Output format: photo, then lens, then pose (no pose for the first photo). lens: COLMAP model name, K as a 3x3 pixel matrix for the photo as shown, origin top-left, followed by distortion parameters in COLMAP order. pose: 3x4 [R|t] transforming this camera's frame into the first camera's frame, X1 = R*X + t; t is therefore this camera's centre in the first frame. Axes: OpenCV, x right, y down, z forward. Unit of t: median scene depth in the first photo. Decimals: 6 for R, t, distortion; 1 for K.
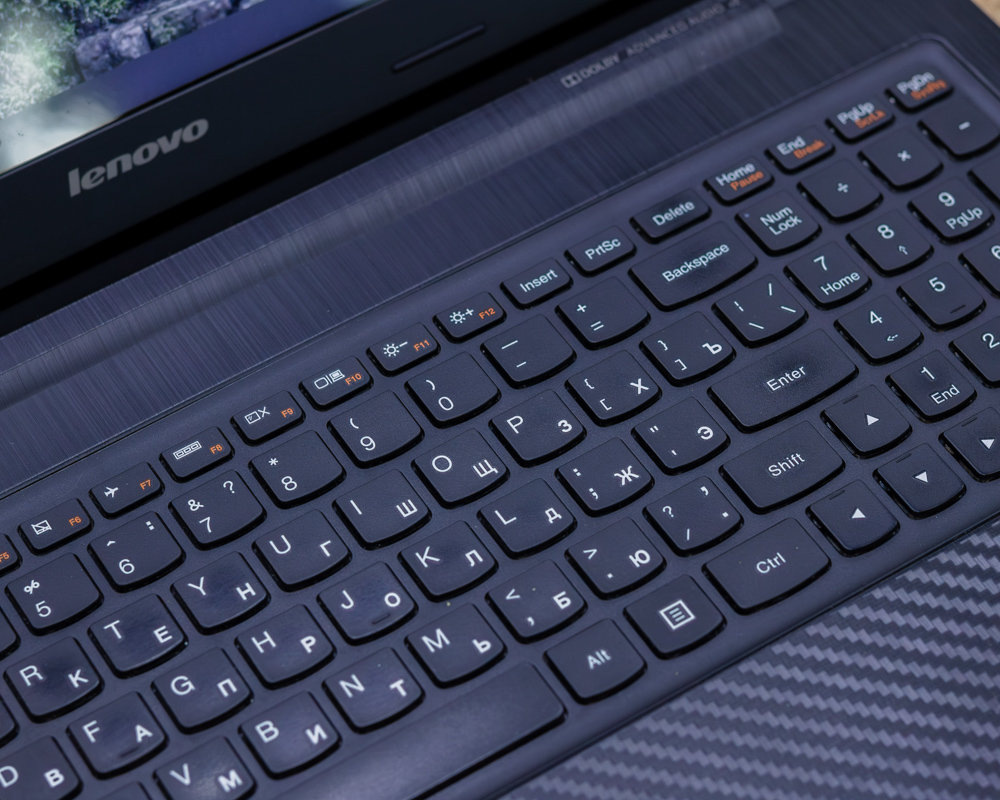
lens RADIAL K [[3020.7, 0, 500.0], [0, 3020.7, 400.0], [0, 0, 1]] dist [-0.073439, -0.889892]
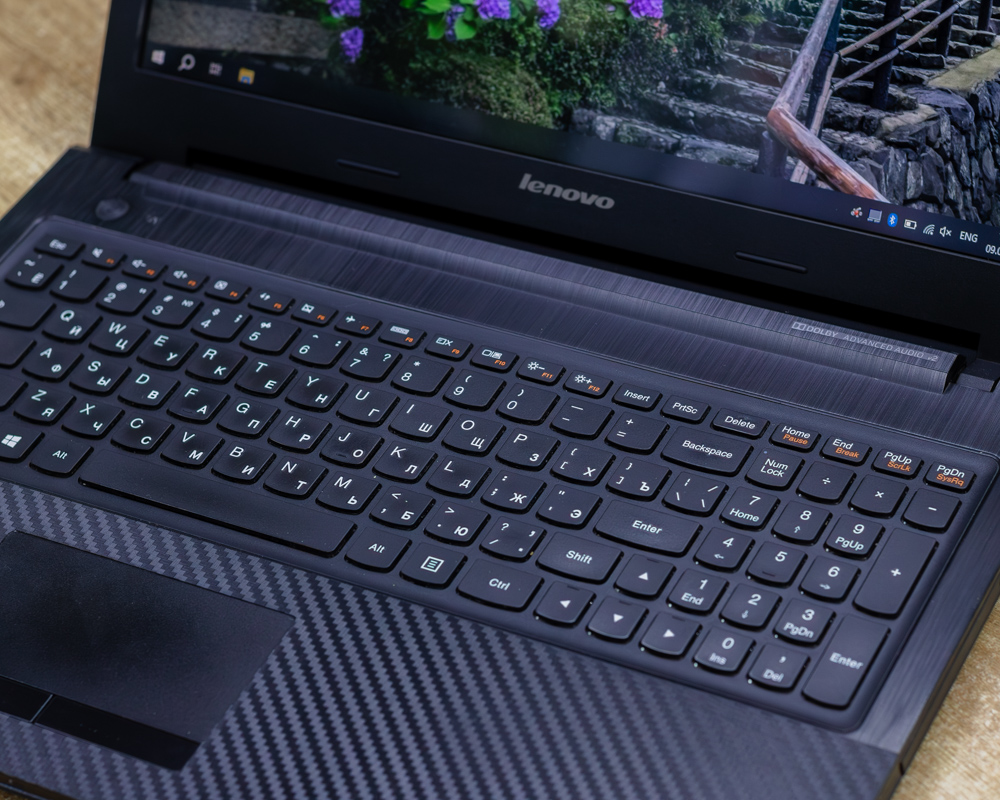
lens RADIAL K [[3020.7, 0, 500.0], [0, 3020.7, 400.0], [0, 0, 1]] dist [-0.073439, -0.889892]
pose [[0.500157, 0.555394, -0.664364, 0.928357], [-0.614654, 0.768124, 0.179402, -0.253703], [0.609953, 0.318625, 0.725559, -0.077909]]
